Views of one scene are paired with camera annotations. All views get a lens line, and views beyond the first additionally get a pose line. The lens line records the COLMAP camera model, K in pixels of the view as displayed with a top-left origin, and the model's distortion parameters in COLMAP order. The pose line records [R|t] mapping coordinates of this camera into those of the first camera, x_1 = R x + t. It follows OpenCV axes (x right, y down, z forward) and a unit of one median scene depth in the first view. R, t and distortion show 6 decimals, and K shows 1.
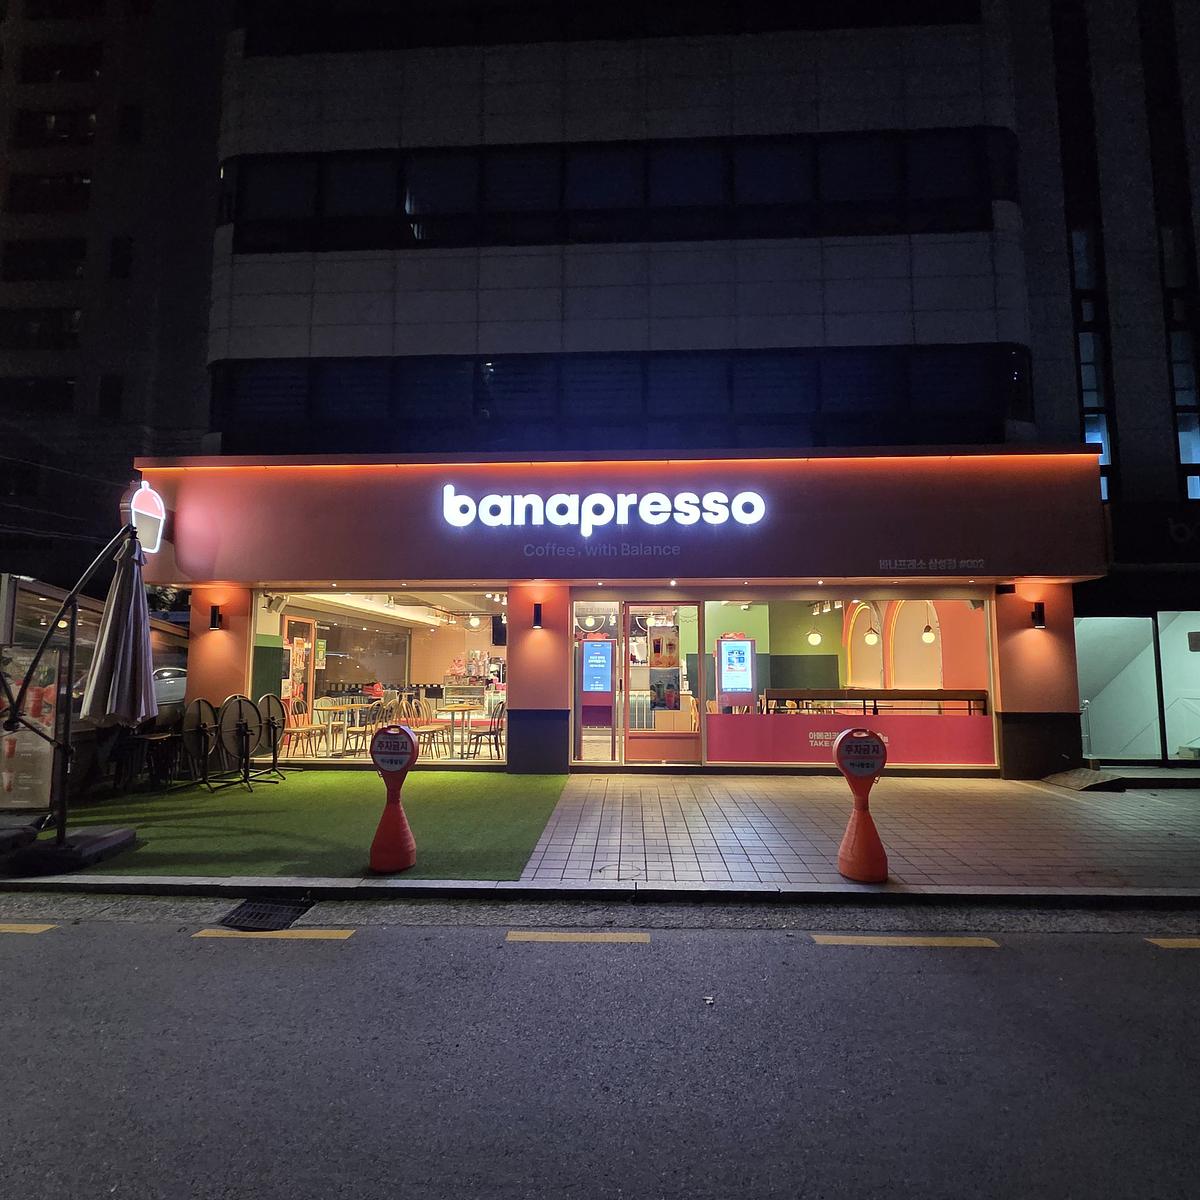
lens RADIAL K [[654.6, 0, 600.0], [0, 654.6, 600.0], [0, 0, 1]] dist [0.002158, -0.000014]
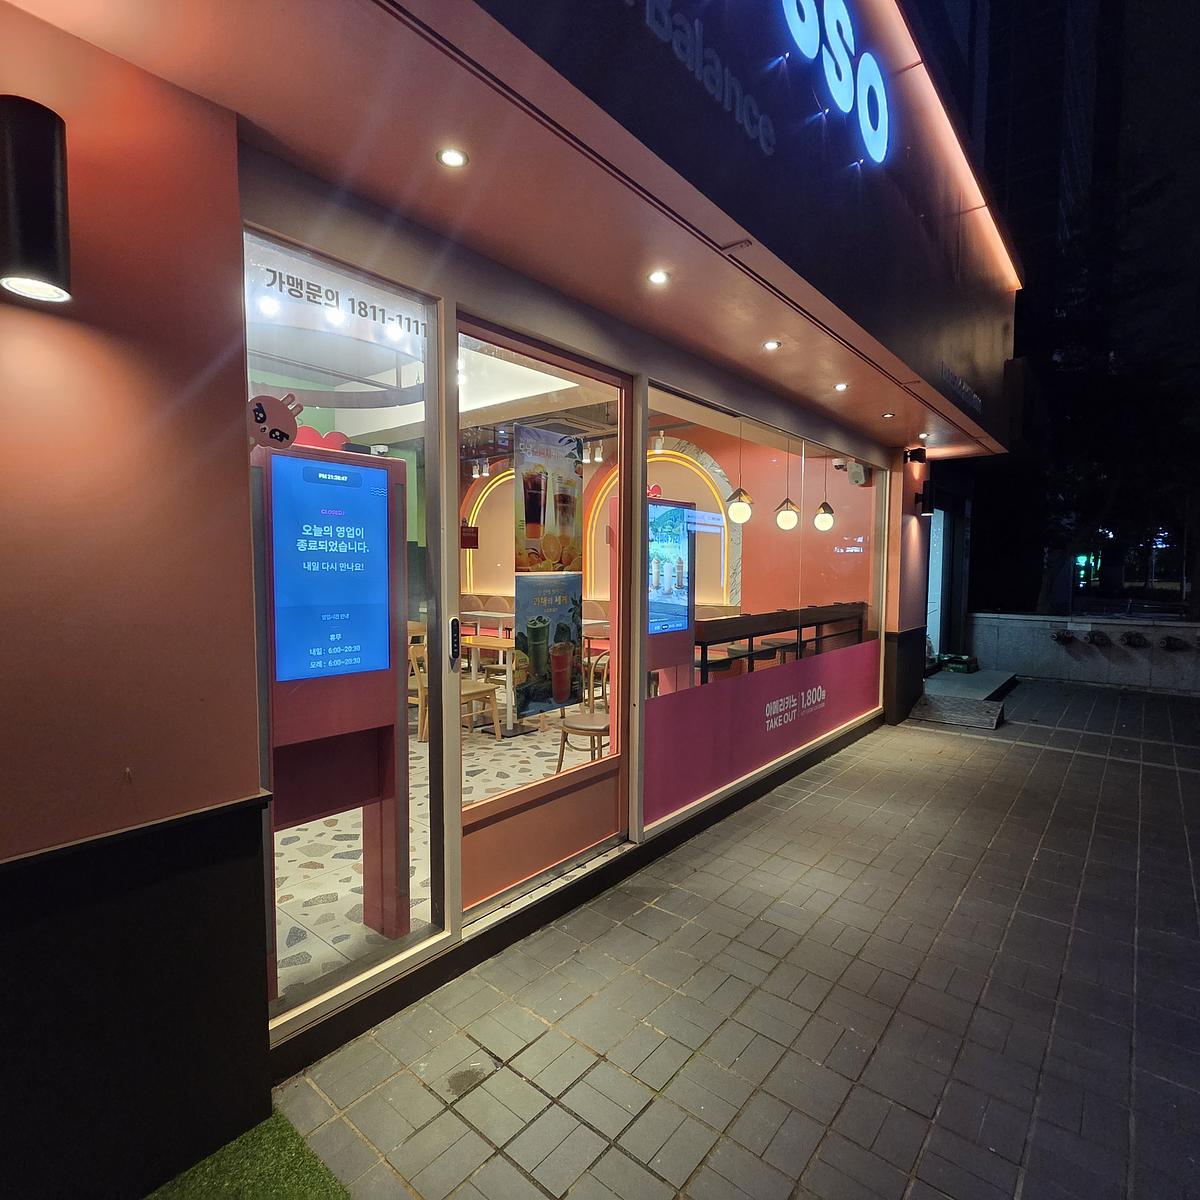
lens RADIAL K [[654.6, 0, 600.0], [0, 654.6, 600.0], [0, 0, 1]] dist [0.002158, -0.000014]
pose [[0.599882, -0.040578, 0.799059, -0.140682], [-0.084726, 0.989876, 0.113875, 0.085667], [-0.795590, -0.136013, 0.590370, 0.864524]]
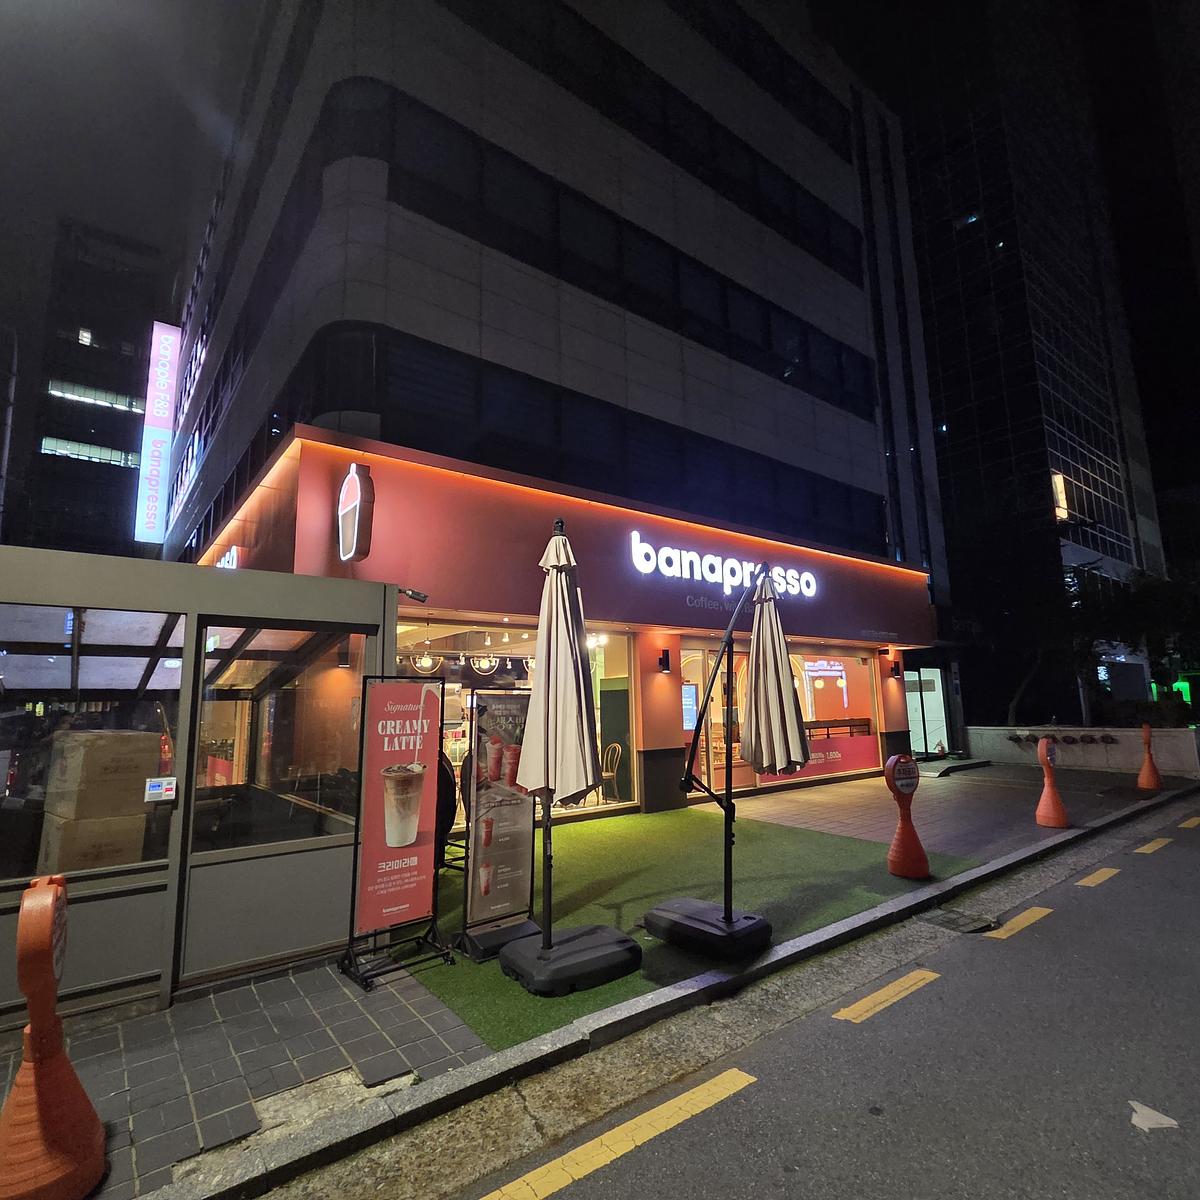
lens RADIAL K [[654.6, 0, 600.0], [0, 654.6, 600.0], [0, 0, 1]] dist [0.002158, -0.000014]
pose [[0.757261, 0.086850, 0.647312, -0.937973], [-0.043341, 0.995617, -0.082879, 0.018979], [-0.651672, 0.034706, 0.757706, 0.266743]]
